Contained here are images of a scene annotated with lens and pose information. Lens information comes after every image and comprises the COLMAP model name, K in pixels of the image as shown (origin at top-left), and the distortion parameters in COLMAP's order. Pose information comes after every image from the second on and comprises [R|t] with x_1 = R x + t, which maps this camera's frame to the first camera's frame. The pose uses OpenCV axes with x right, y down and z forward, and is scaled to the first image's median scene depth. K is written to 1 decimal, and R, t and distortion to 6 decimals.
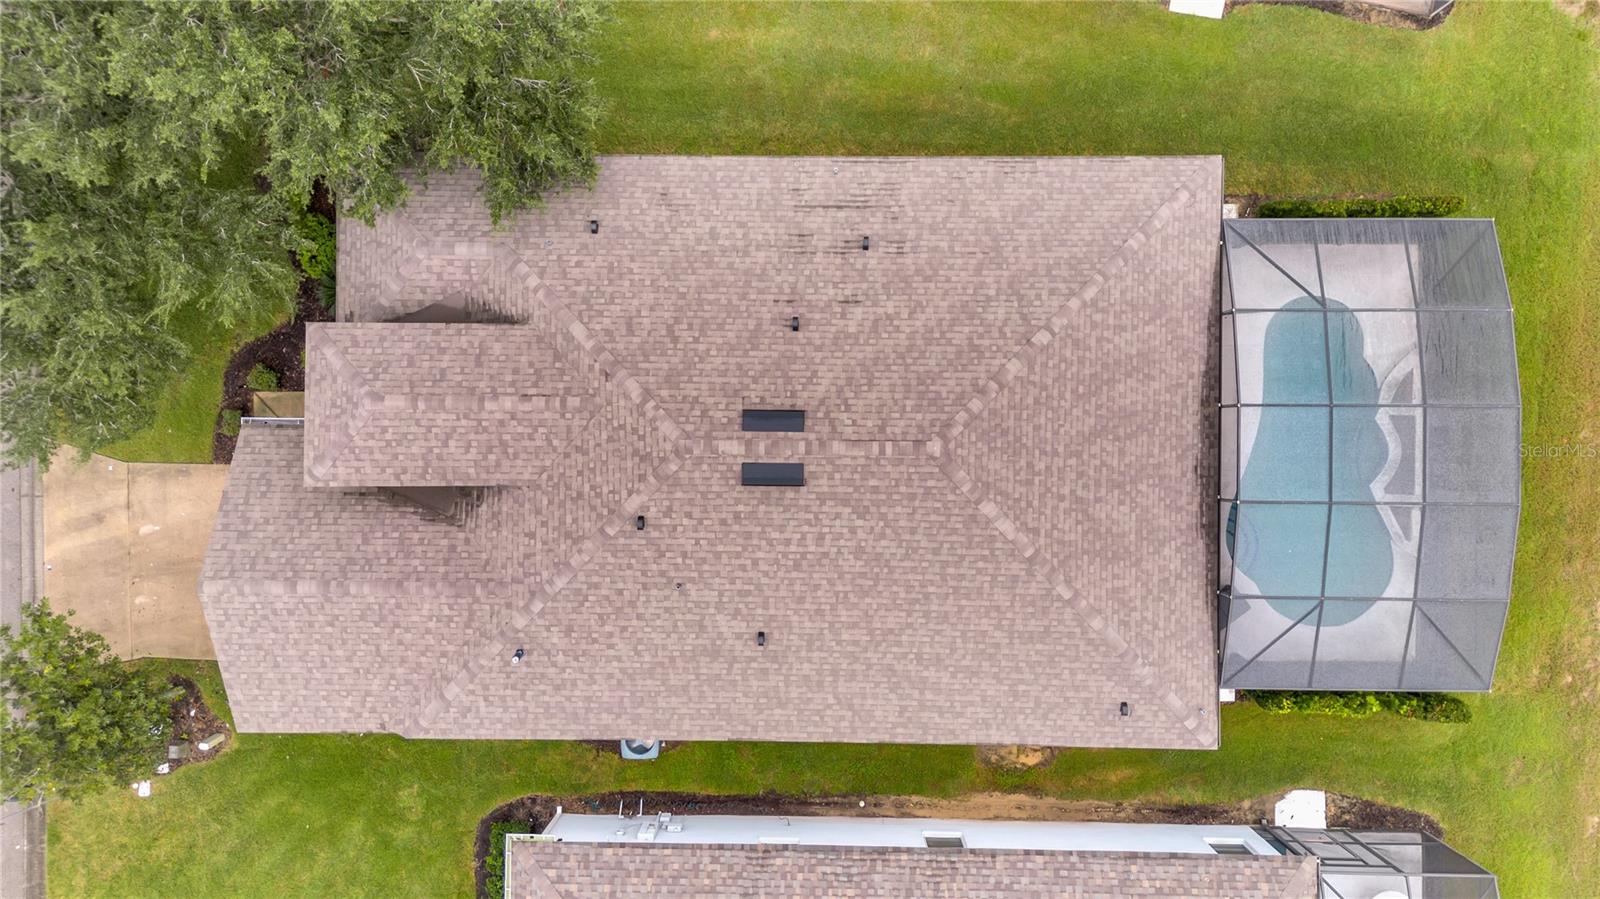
lens RADIAL K [[1106.1, 0, 800.0], [0, 1106.1, 449.5], [0, 0, 1]] dist [0.093890, -0.109682]
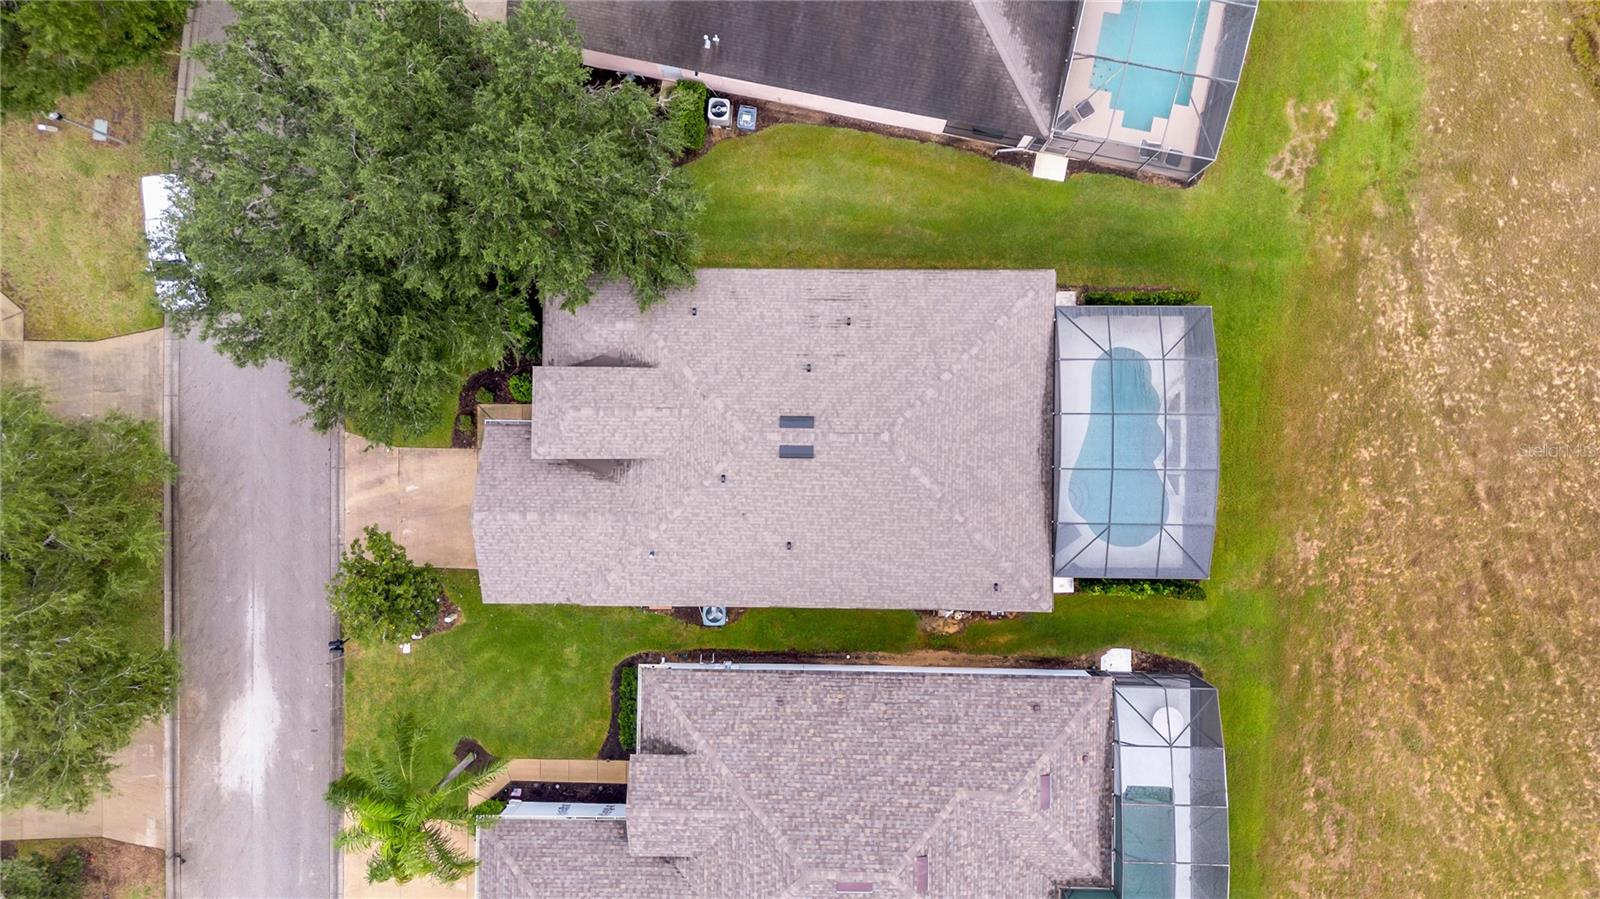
lens RADIAL K [[1106.1, 0, 800.0], [0, 1106.1, 449.5], [0, 0, 1]] dist [0.093890, -0.109682]
pose [[0.999988, 0.001523, -0.004723, -0.009216], [-0.001530, 0.999998, -0.001566, 0.019464], [0.004720, 0.001573, 0.999988, -0.731343]]
